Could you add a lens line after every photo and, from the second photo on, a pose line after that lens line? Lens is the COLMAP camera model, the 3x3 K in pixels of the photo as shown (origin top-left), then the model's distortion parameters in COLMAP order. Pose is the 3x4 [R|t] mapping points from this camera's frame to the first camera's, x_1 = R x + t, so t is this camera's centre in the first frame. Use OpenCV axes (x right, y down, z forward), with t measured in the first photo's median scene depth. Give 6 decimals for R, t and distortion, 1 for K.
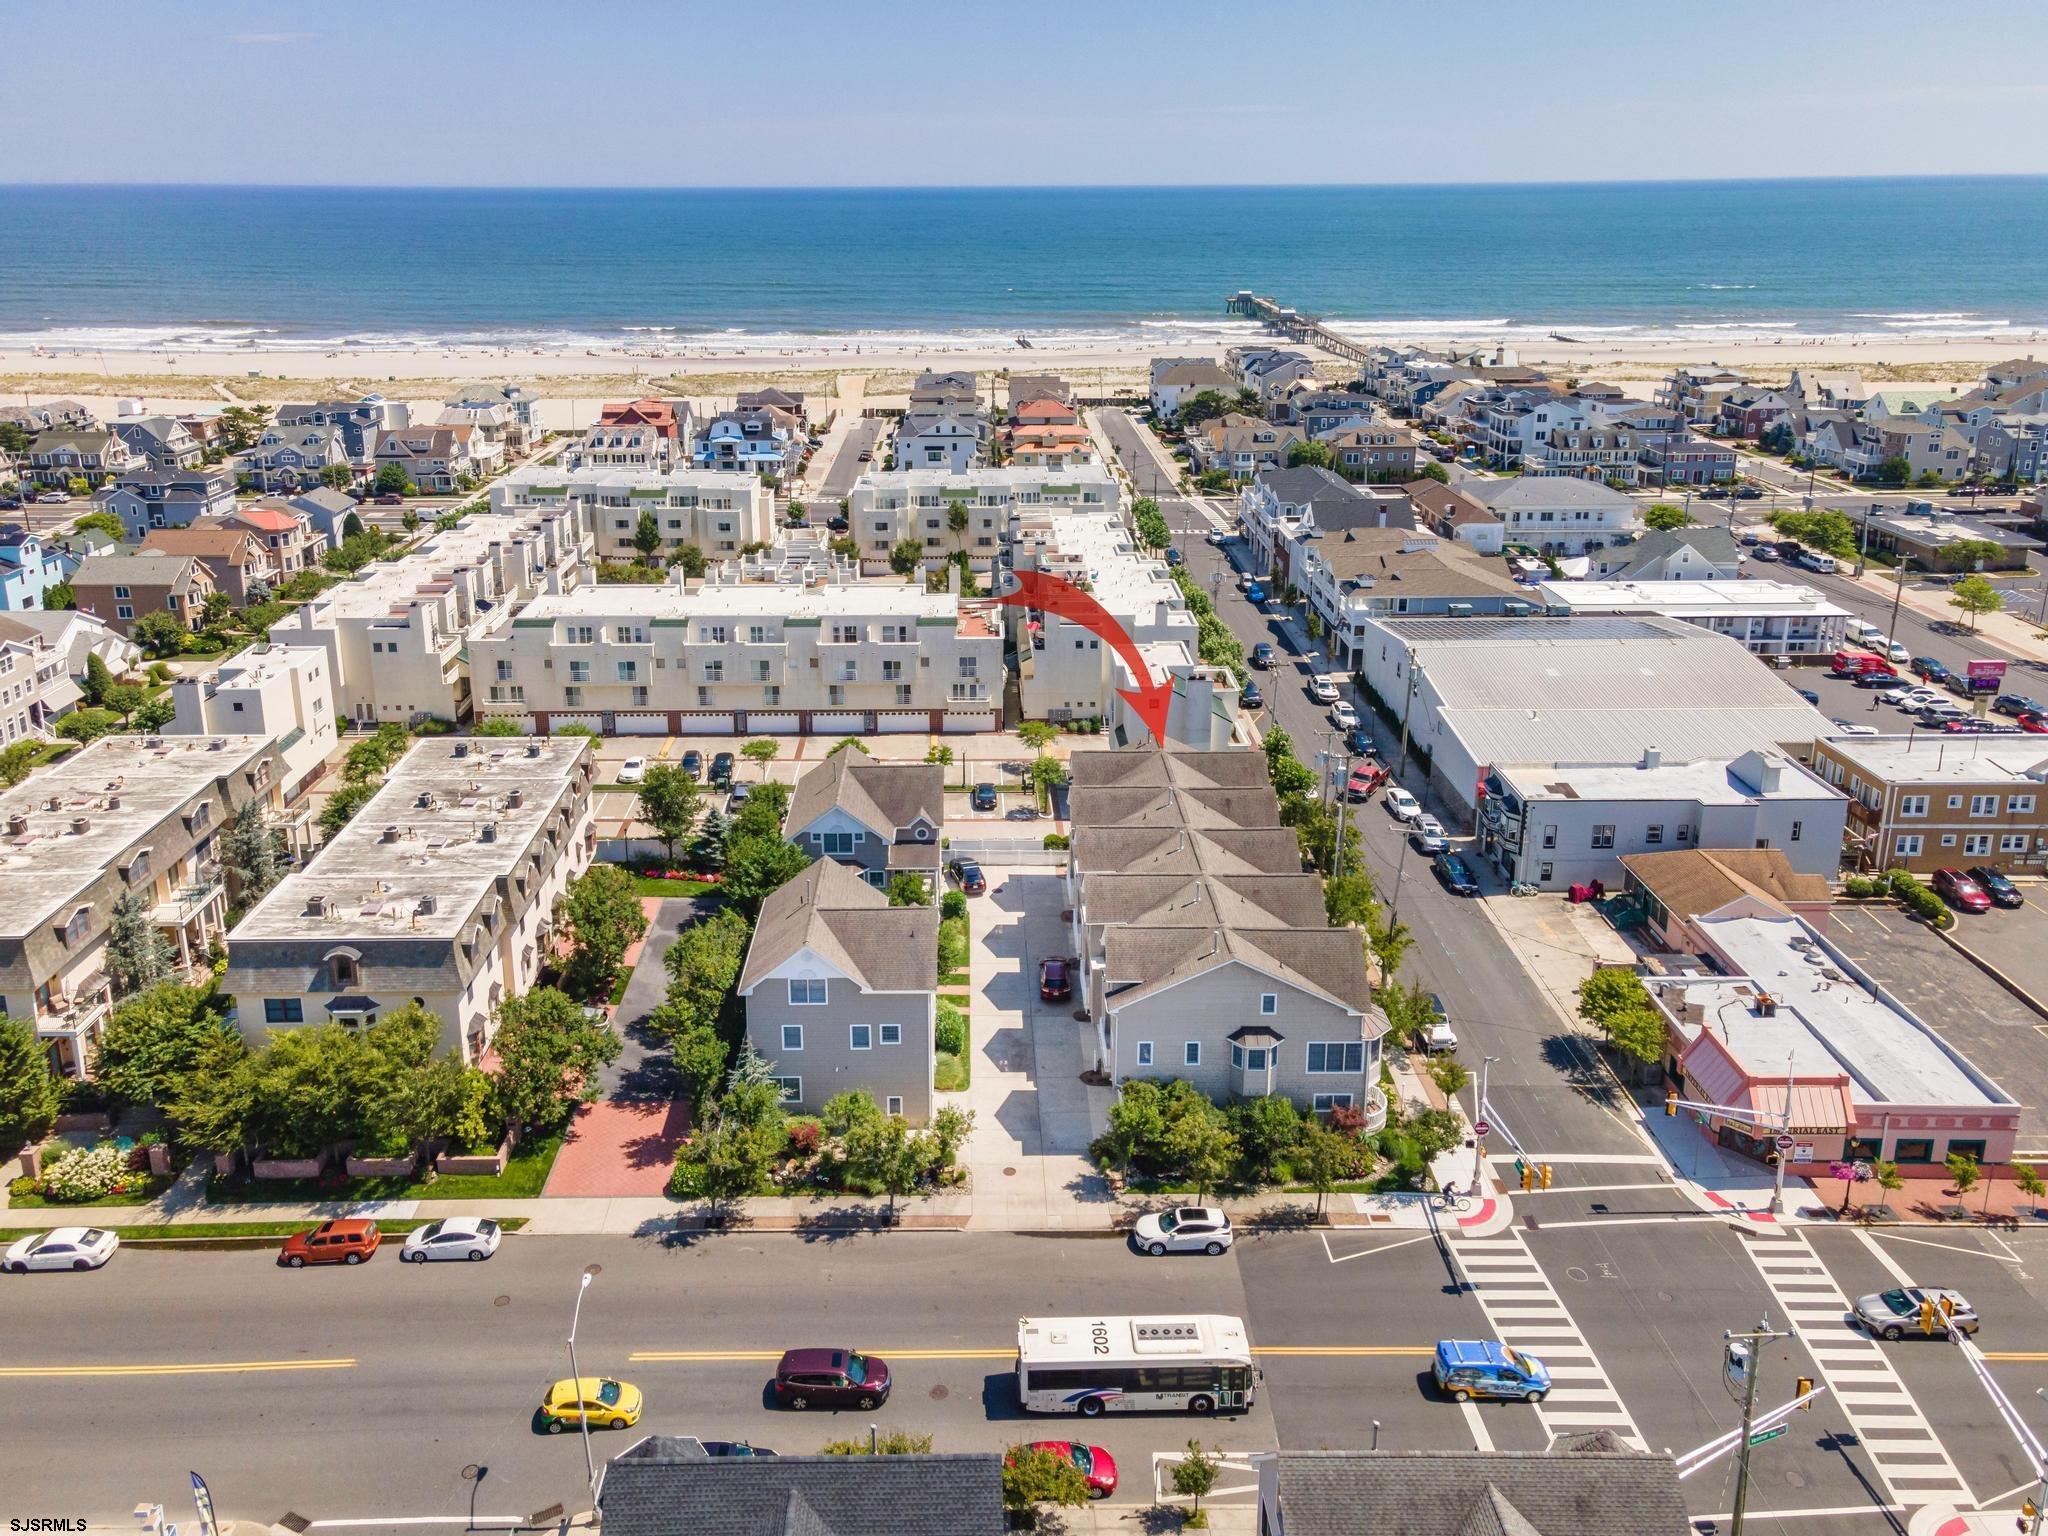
lens RADIAL K [[1476.0, 0, 1012.3], [0, 1476.0, 764.1], [0, 0, 1]] dist [0.028179, -0.004254]
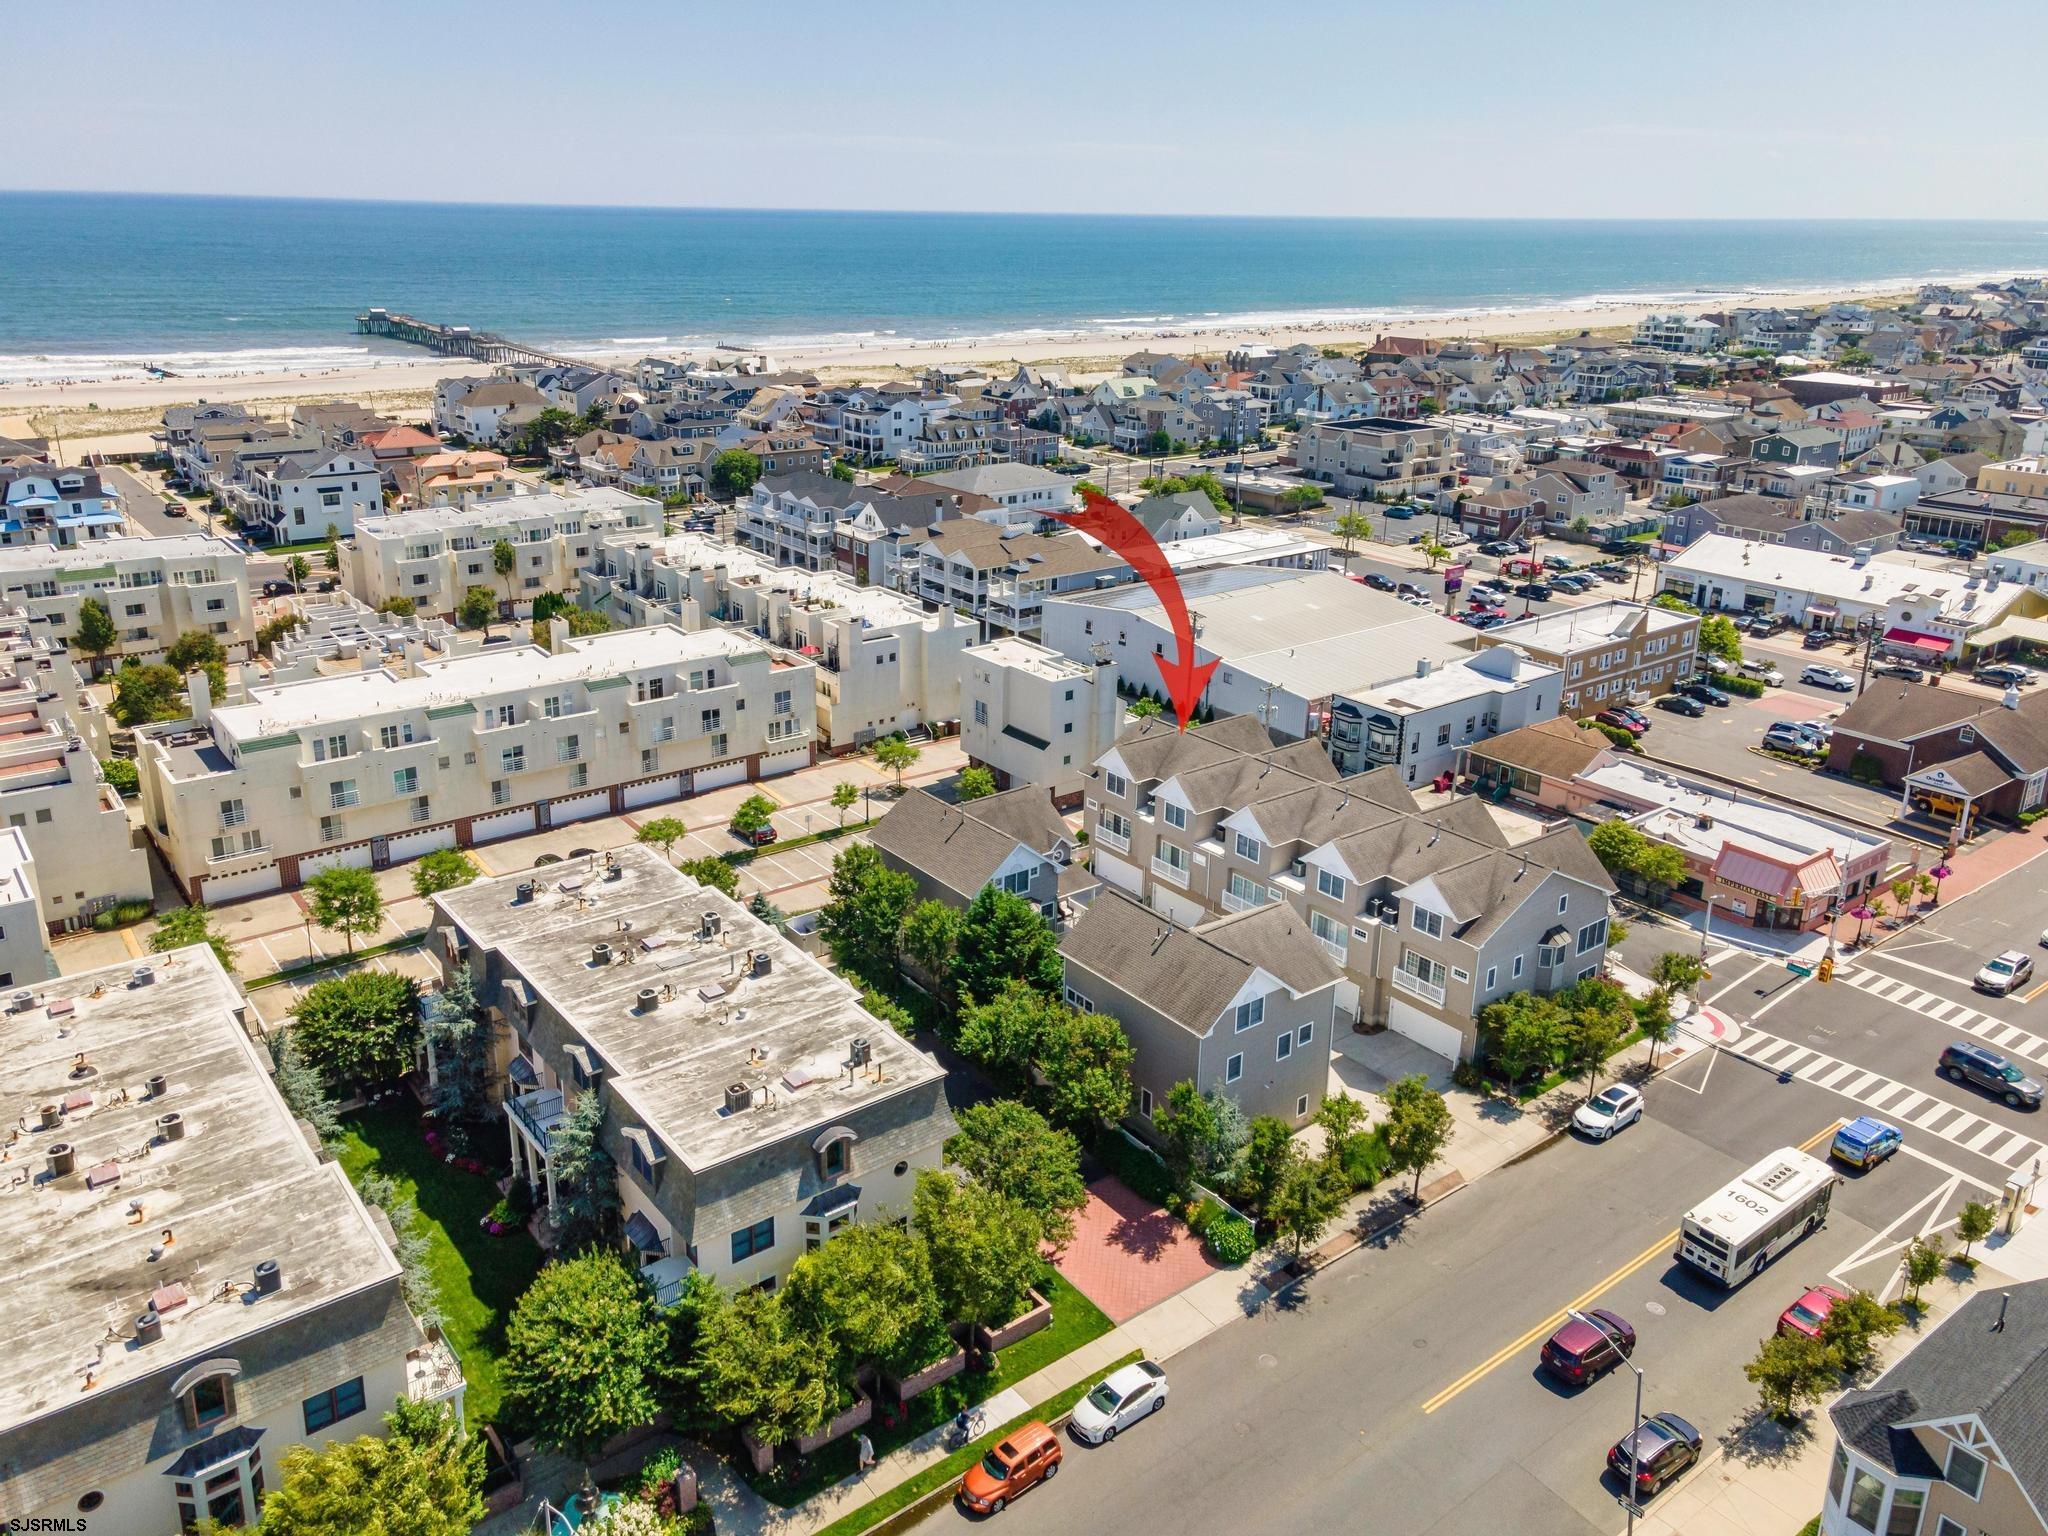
lens RADIAL K [[1436.6, 0, 1028.0], [0, 1436.6, 813.7], [0, 0, 1]] dist [0.016935, 0.004095]
pose [[0.800965, -0.215615, 0.558539, -0.421816], [0.200208, 0.975654, 0.089530, -0.047424], [-0.564244, 0.040113, 0.824633, 0.176452]]
